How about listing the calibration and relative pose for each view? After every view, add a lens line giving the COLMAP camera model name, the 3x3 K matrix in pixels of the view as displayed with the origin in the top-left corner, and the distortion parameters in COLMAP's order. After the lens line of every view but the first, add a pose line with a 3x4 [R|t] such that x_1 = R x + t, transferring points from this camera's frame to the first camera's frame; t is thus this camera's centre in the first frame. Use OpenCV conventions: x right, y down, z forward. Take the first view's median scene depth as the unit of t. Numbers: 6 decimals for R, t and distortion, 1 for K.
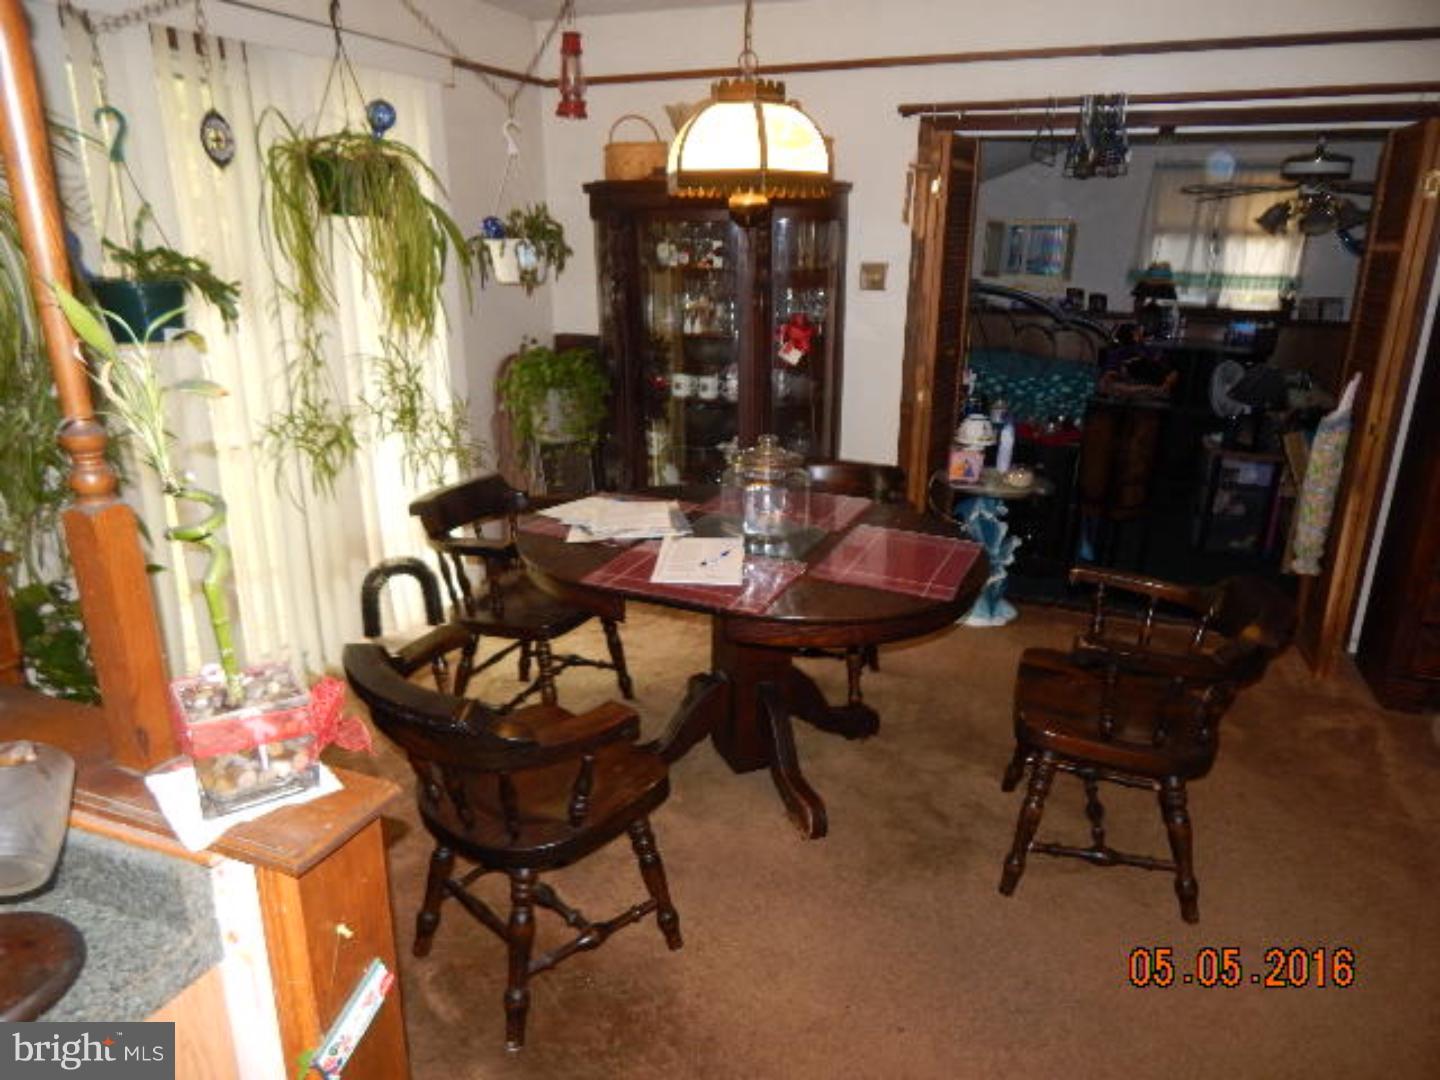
lens RADIAL K [[1000.0, 0, 718.2], [0, 1000.0, 561.9], [0, 0, 1]] dist [0.001418, -0.000231]
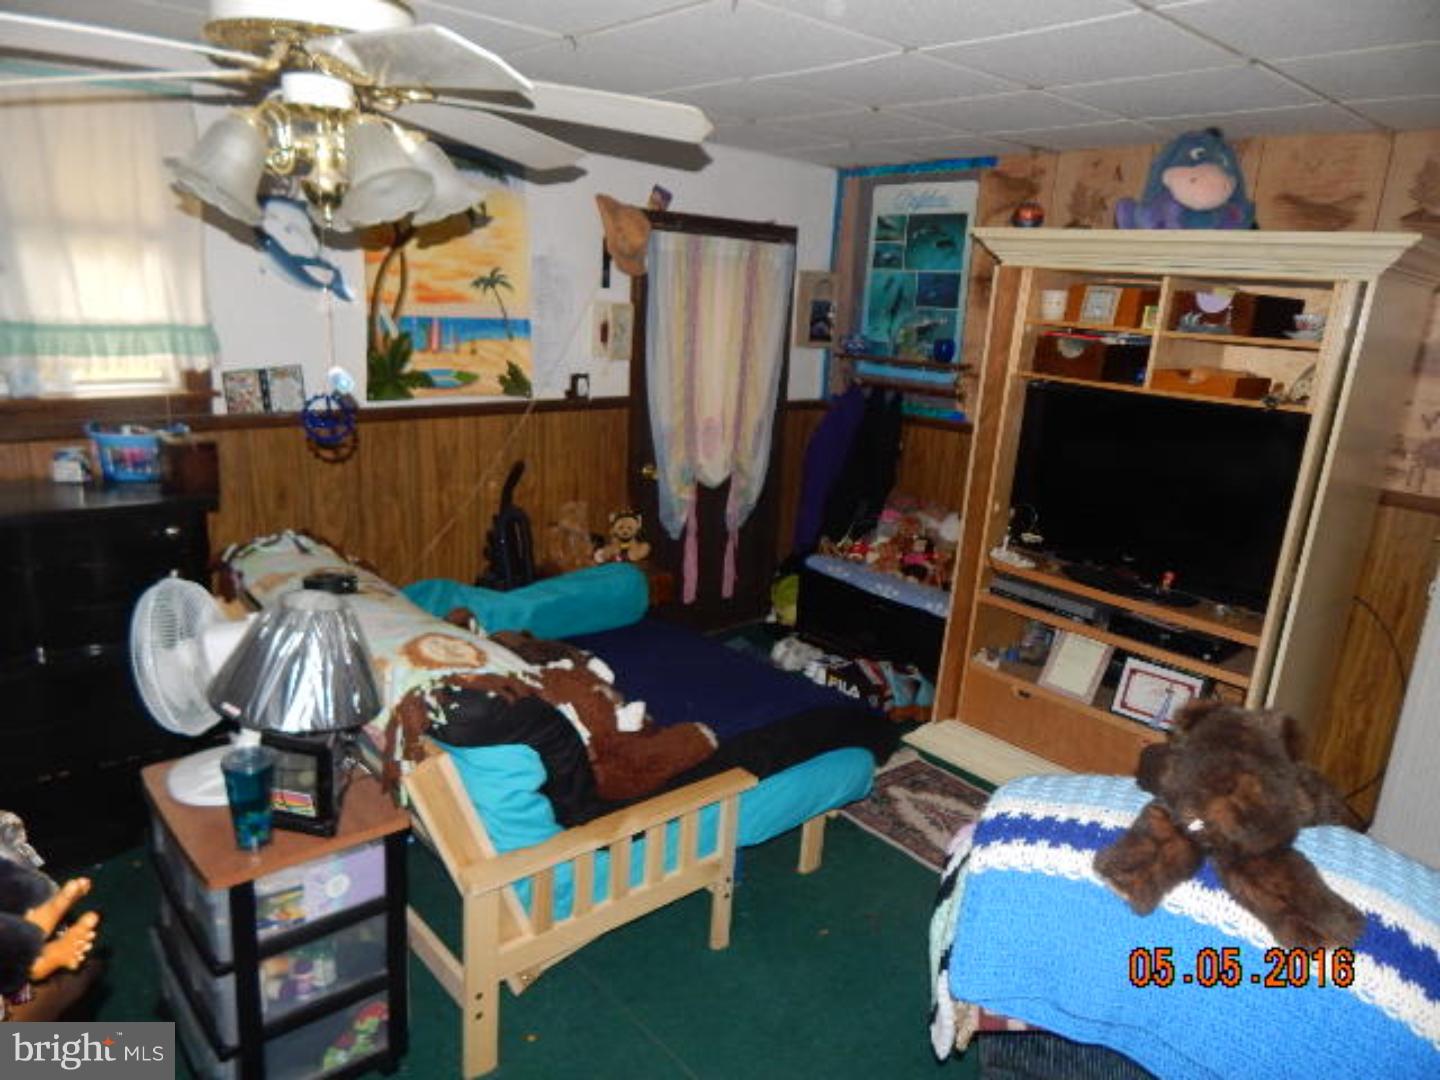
lens RADIAL K [[973.5, 0, 723.6], [0, 973.5, 535.7], [0, 0, 1]] dist [0.007285, -0.000177]
pose [[0.449504, -0.206540, 0.869073, 0.259078], [0.233485, 0.966246, 0.108870, -0.178769], [-0.862224, 0.153978, 0.482556, 0.566110]]
